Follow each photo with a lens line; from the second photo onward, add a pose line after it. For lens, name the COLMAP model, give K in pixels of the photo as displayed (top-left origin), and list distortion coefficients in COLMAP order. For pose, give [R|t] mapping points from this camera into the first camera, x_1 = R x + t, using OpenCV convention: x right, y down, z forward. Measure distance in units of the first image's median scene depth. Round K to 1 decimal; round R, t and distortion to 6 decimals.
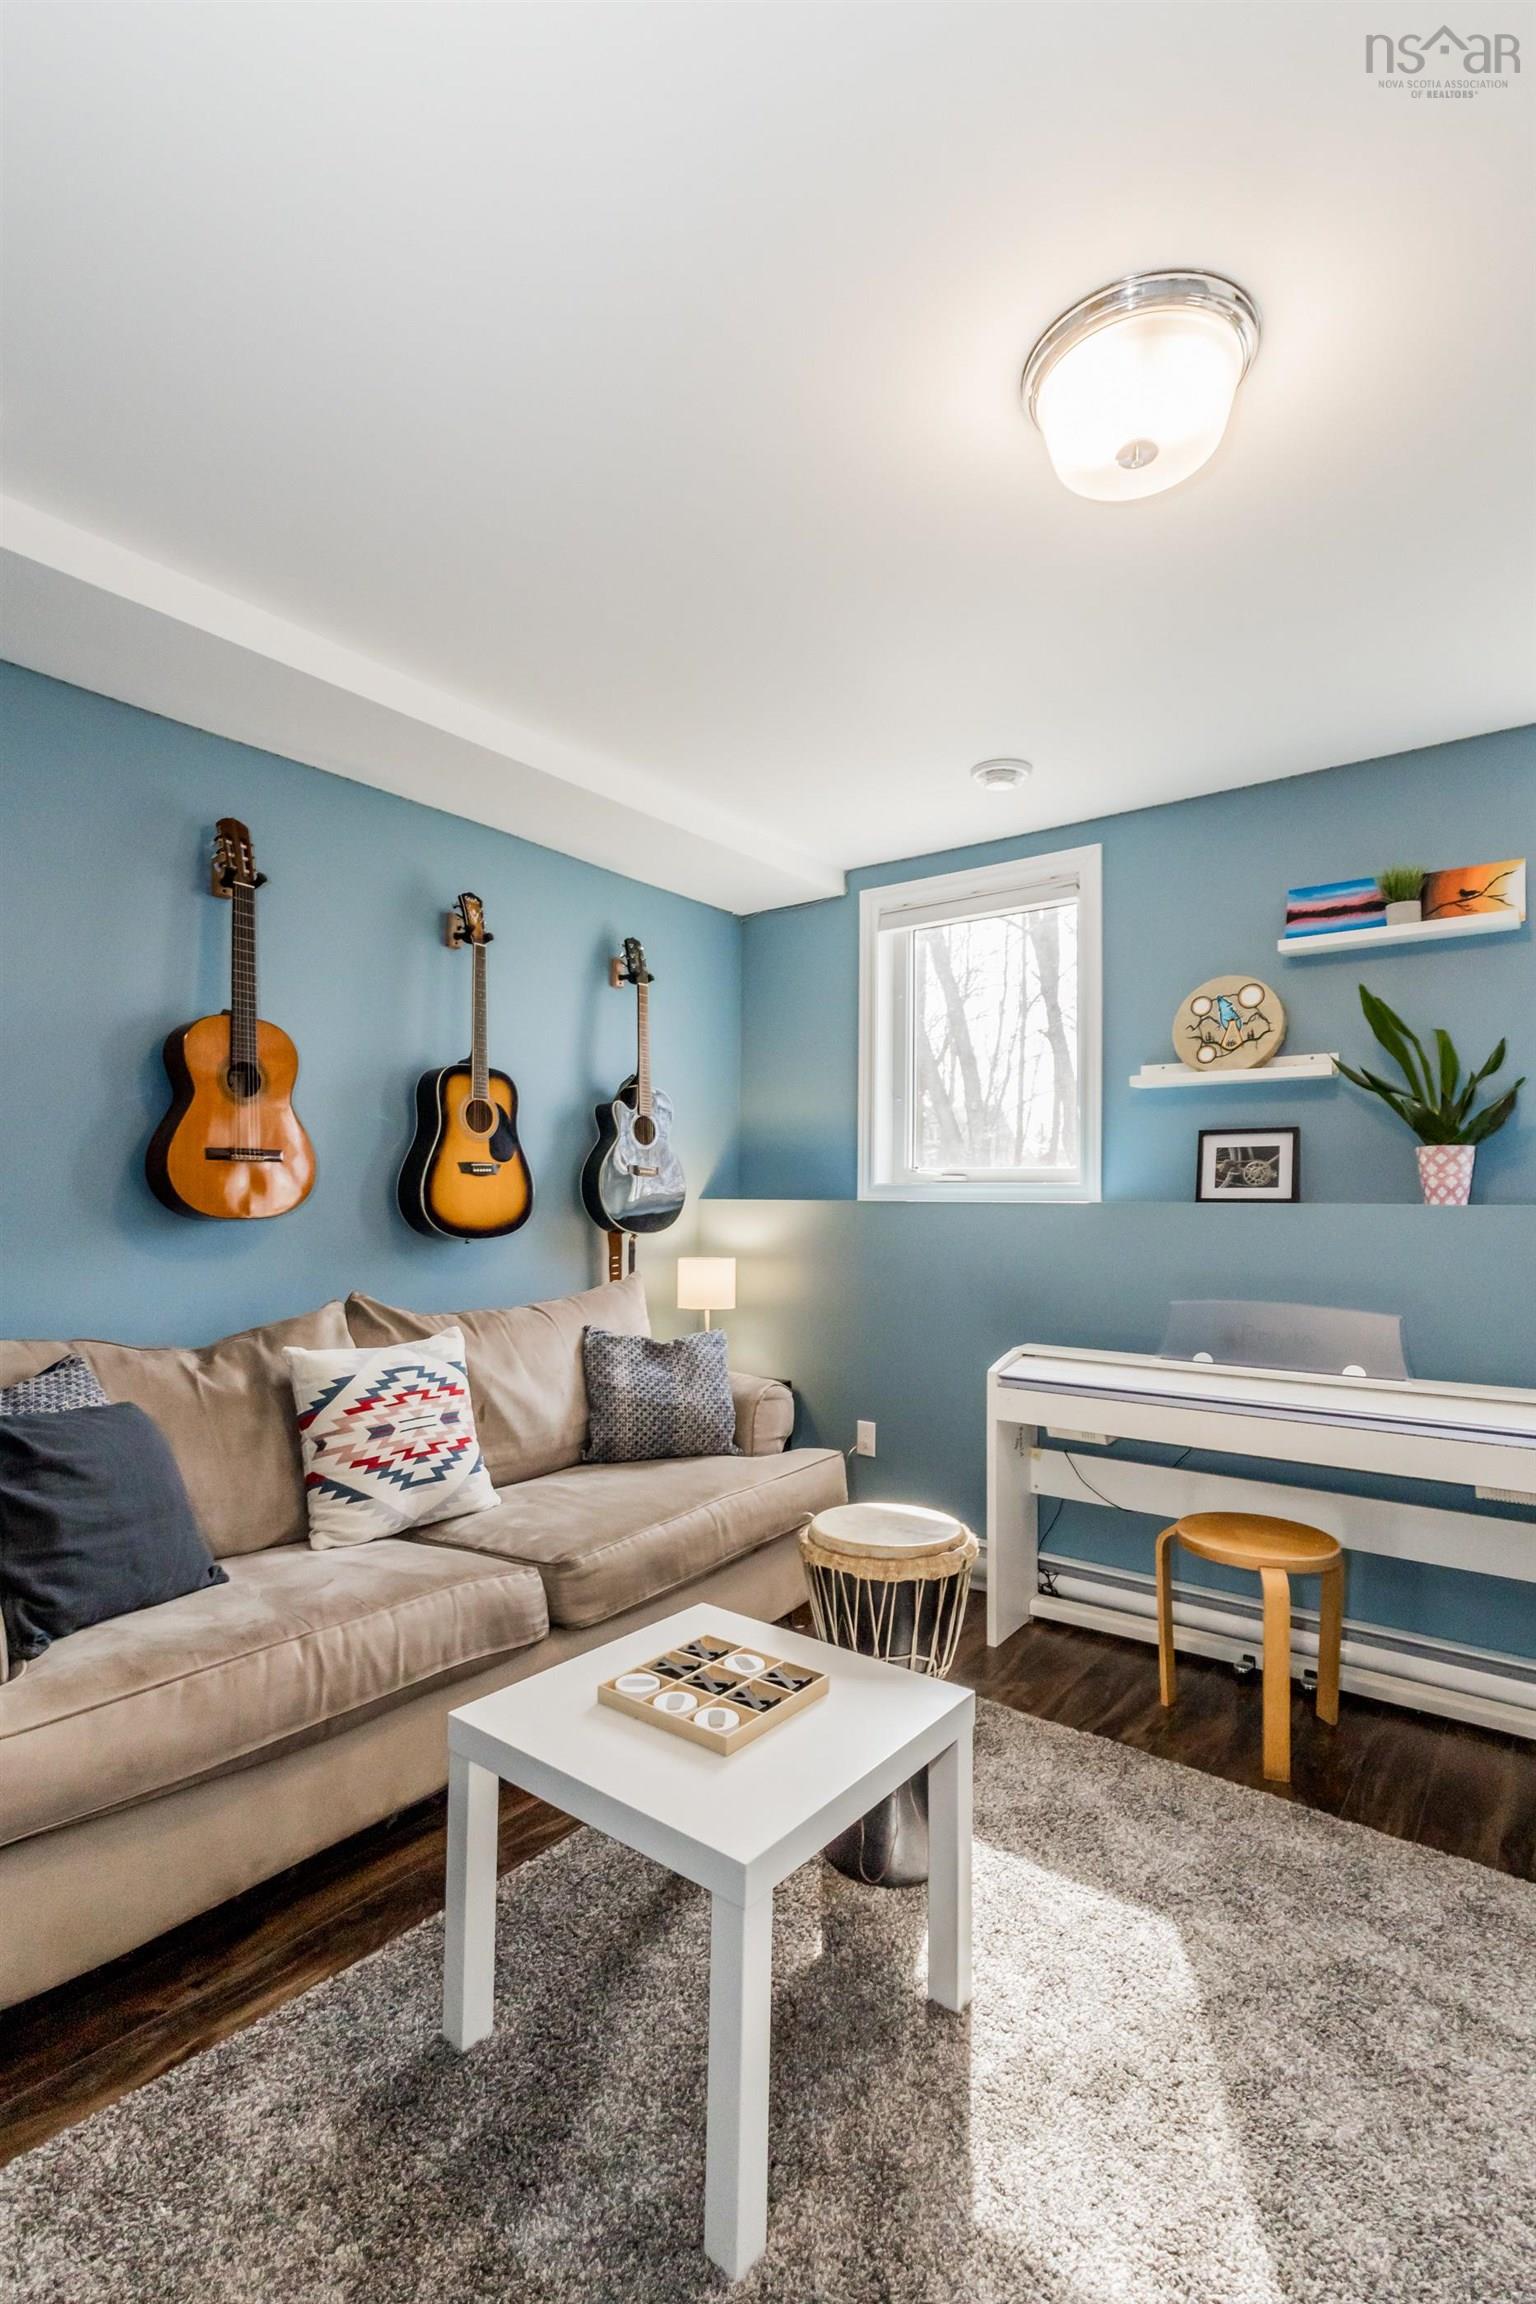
lens RADIAL K [[1057.1, 0, 759.7], [0, 1057.1, 1161.9], [0, 0, 1]] dist [0.001004, 0.002232]
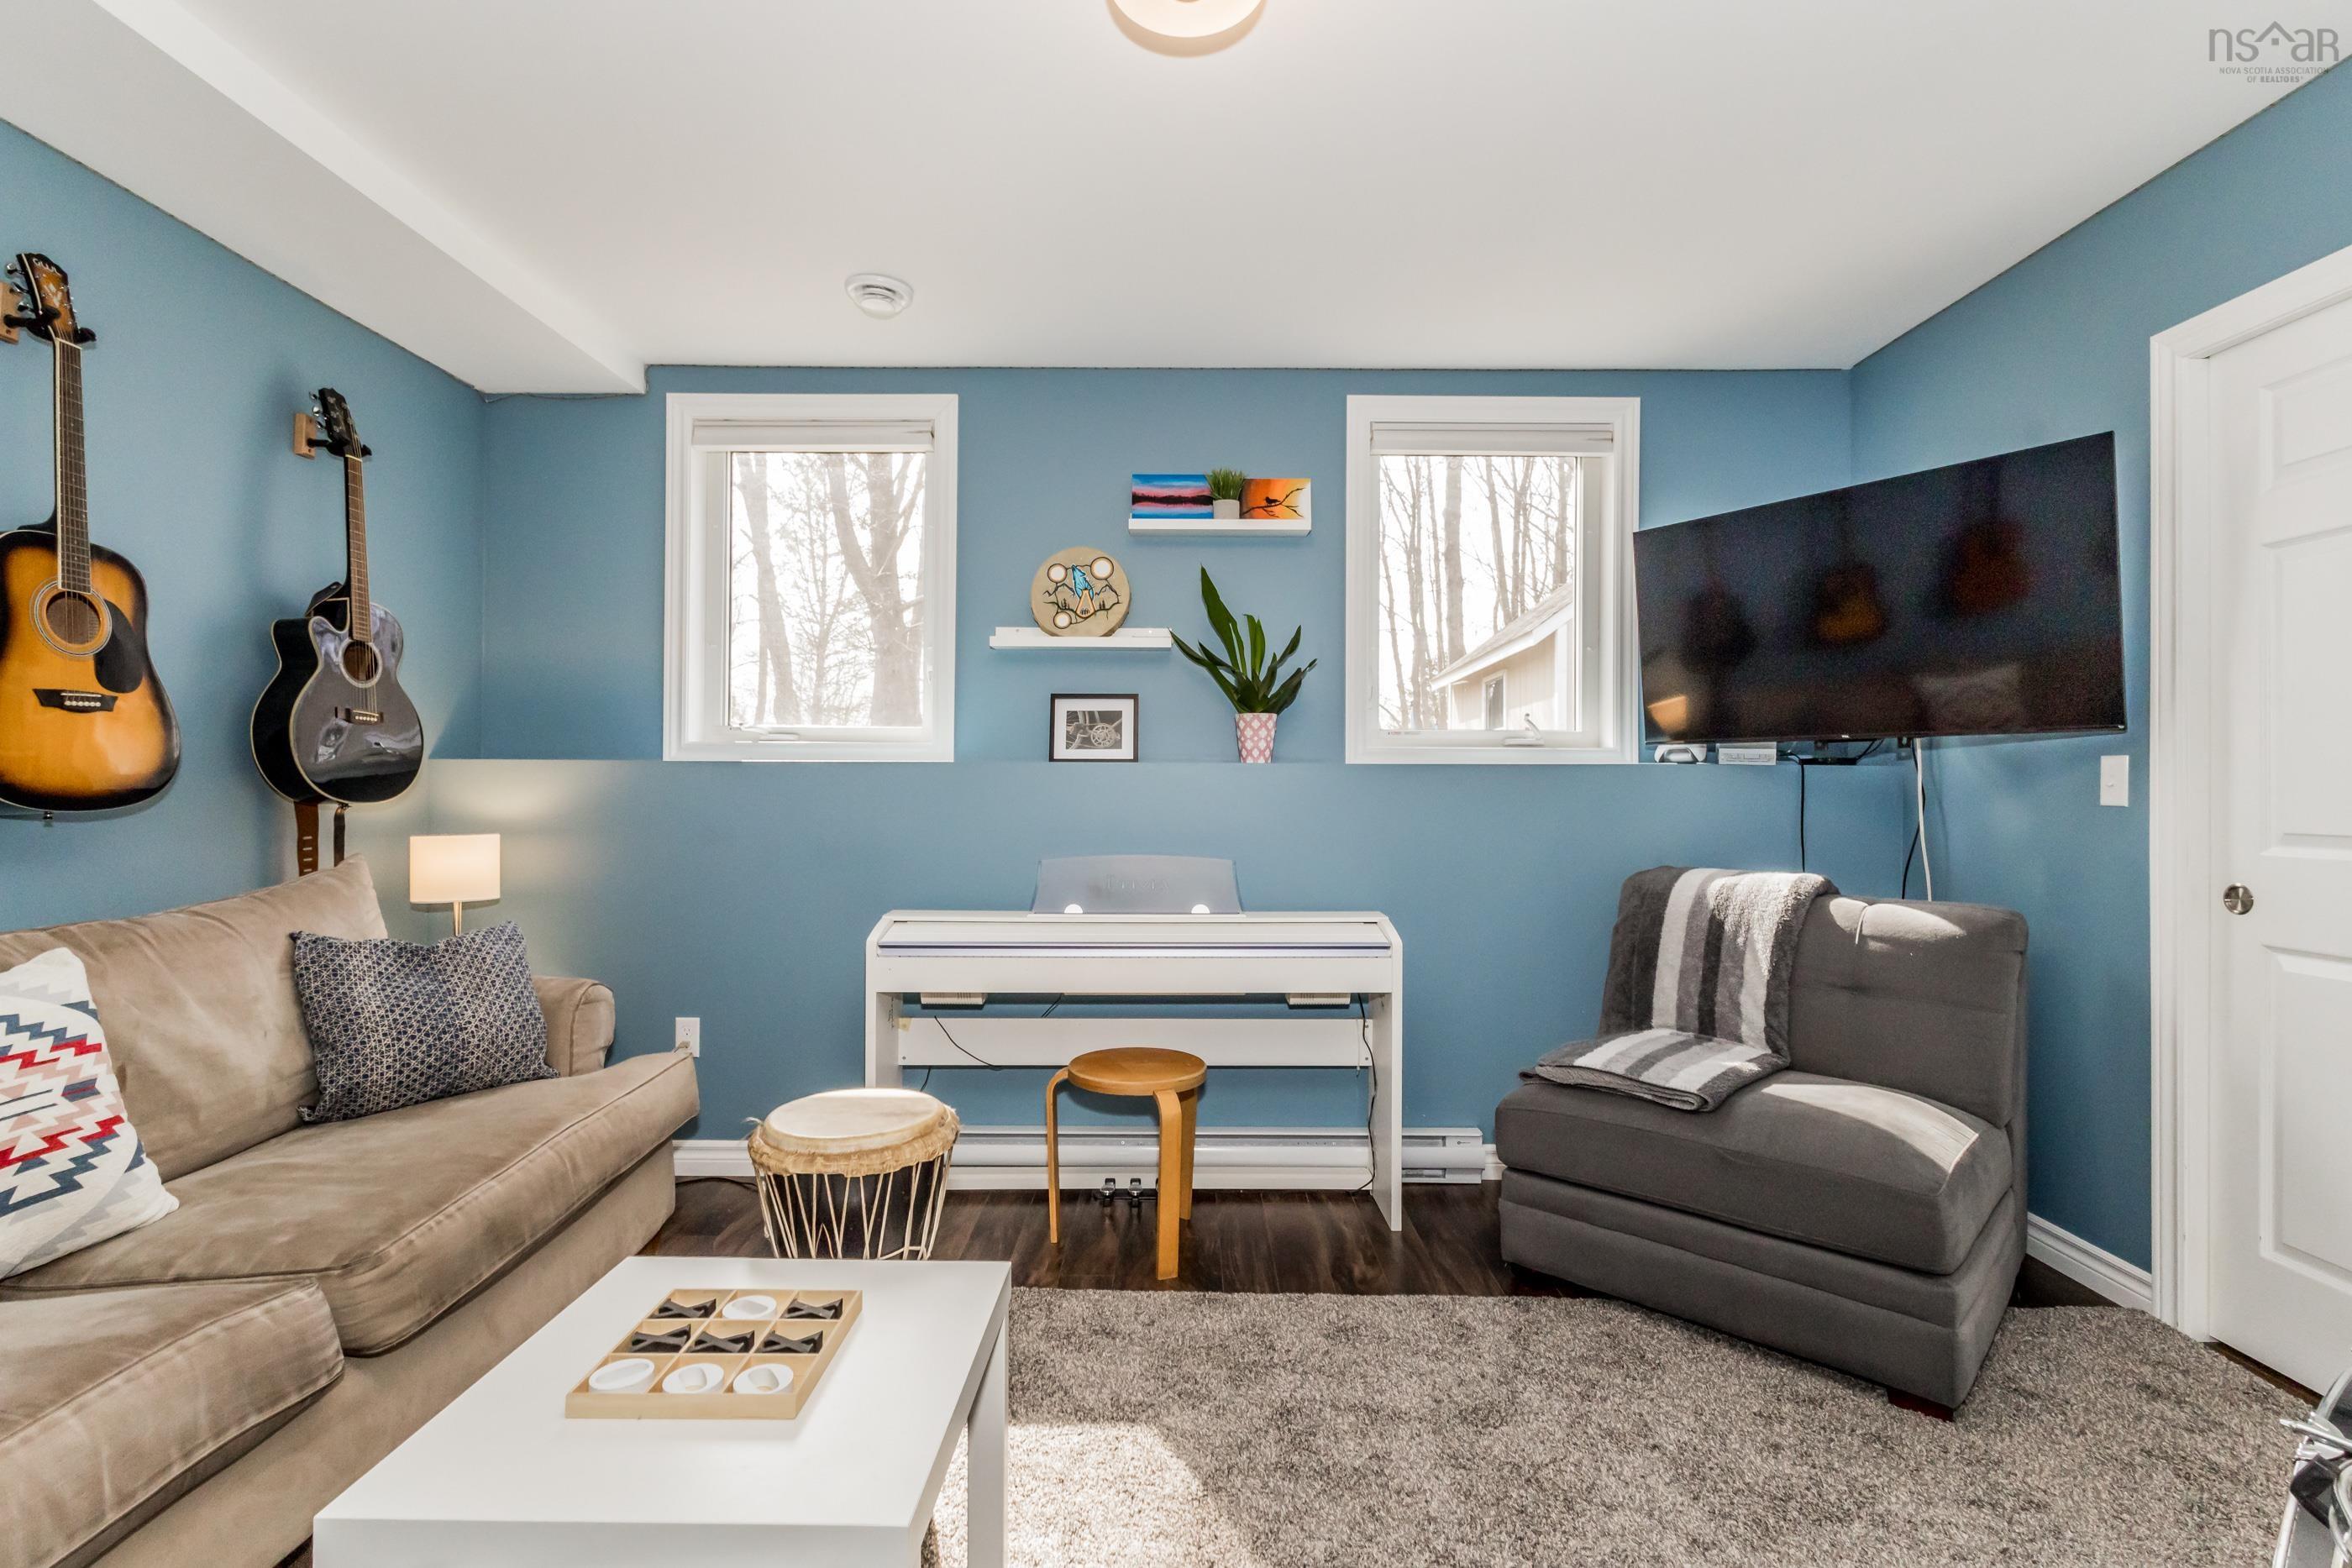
lens RADIAL K [[1079.0, 0, 1170.0], [0, 1079.0, 780.9], [0, 0, 1]] dist [0.001004, 0.002232]
pose [[0.797476, -0.003443, 0.603340, -0.148639], [-0.020551, 0.999248, 0.032866, 0.021426], [-0.603000, -0.038609, 0.796806, 0.093839]]
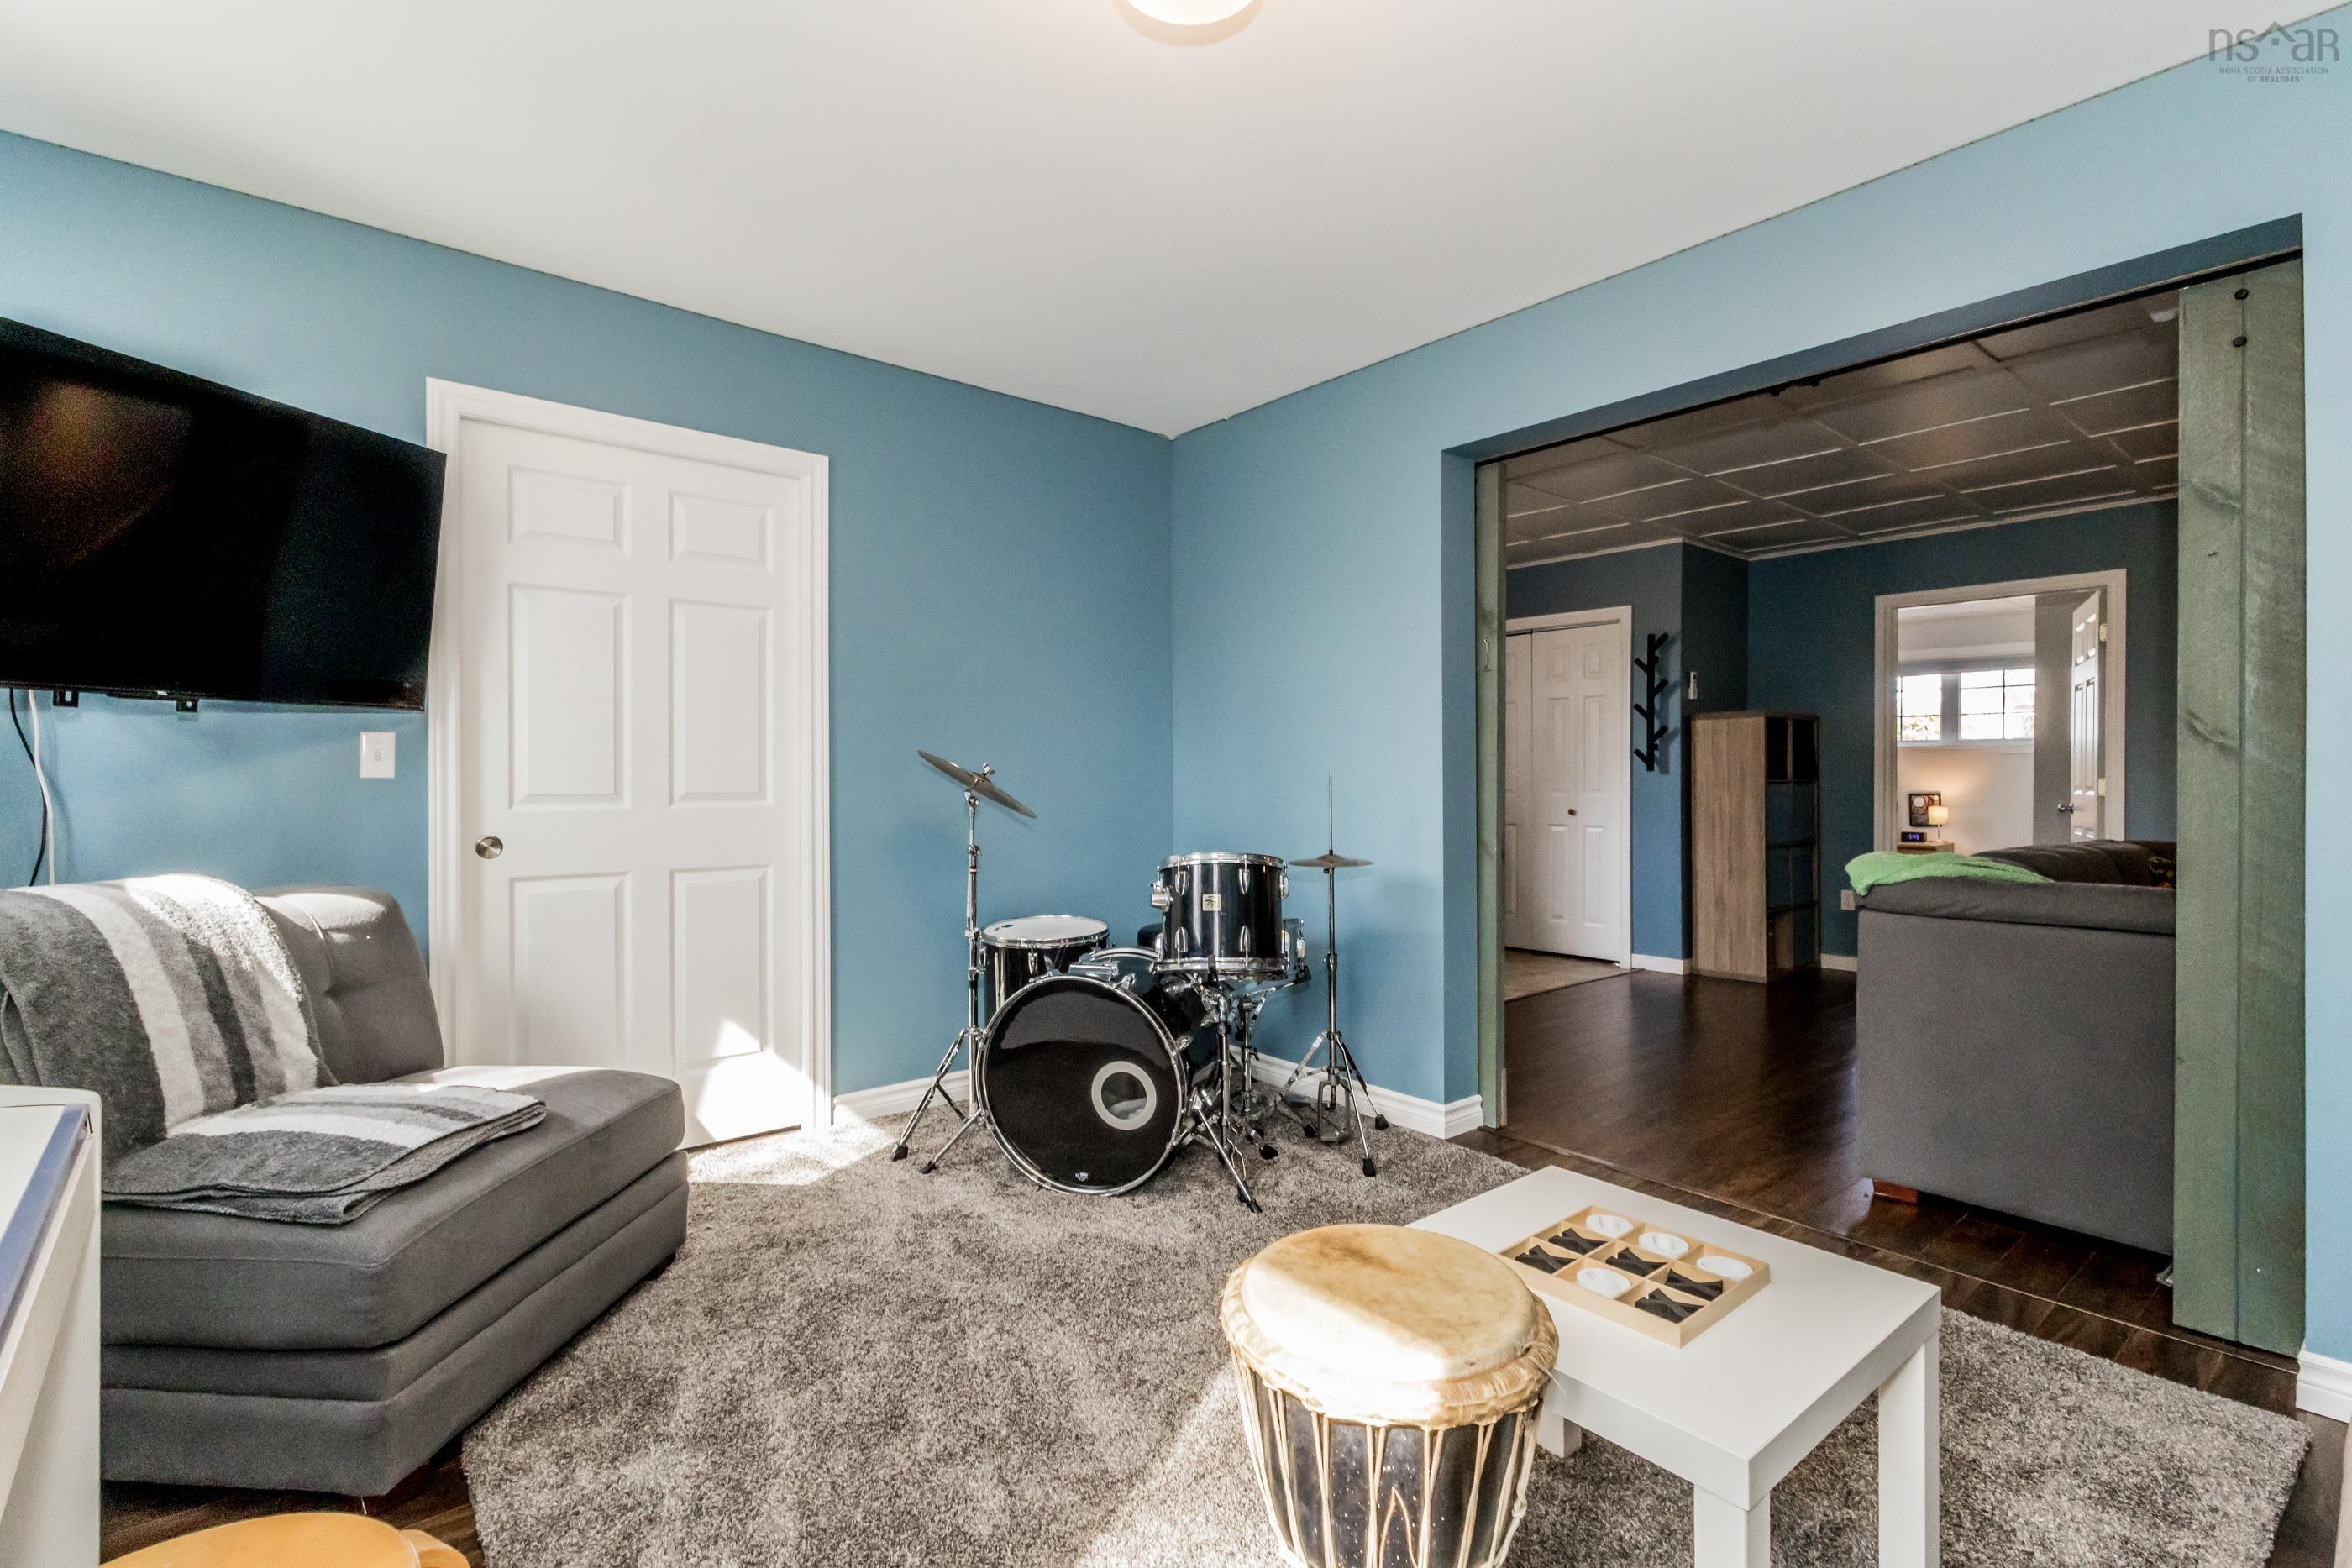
lens RADIAL K [[1079.0, 0, 1185.2], [0, 1079.0, 780.2], [0, 0, 1]] dist [0.001004, 0.002232]
pose [[-0.981696, -0.014312, 0.189916, 0.086605], [-0.020895, 0.999247, -0.032707, 0.071131], [-0.189305, -0.036077, -0.981255, 1.094015]]
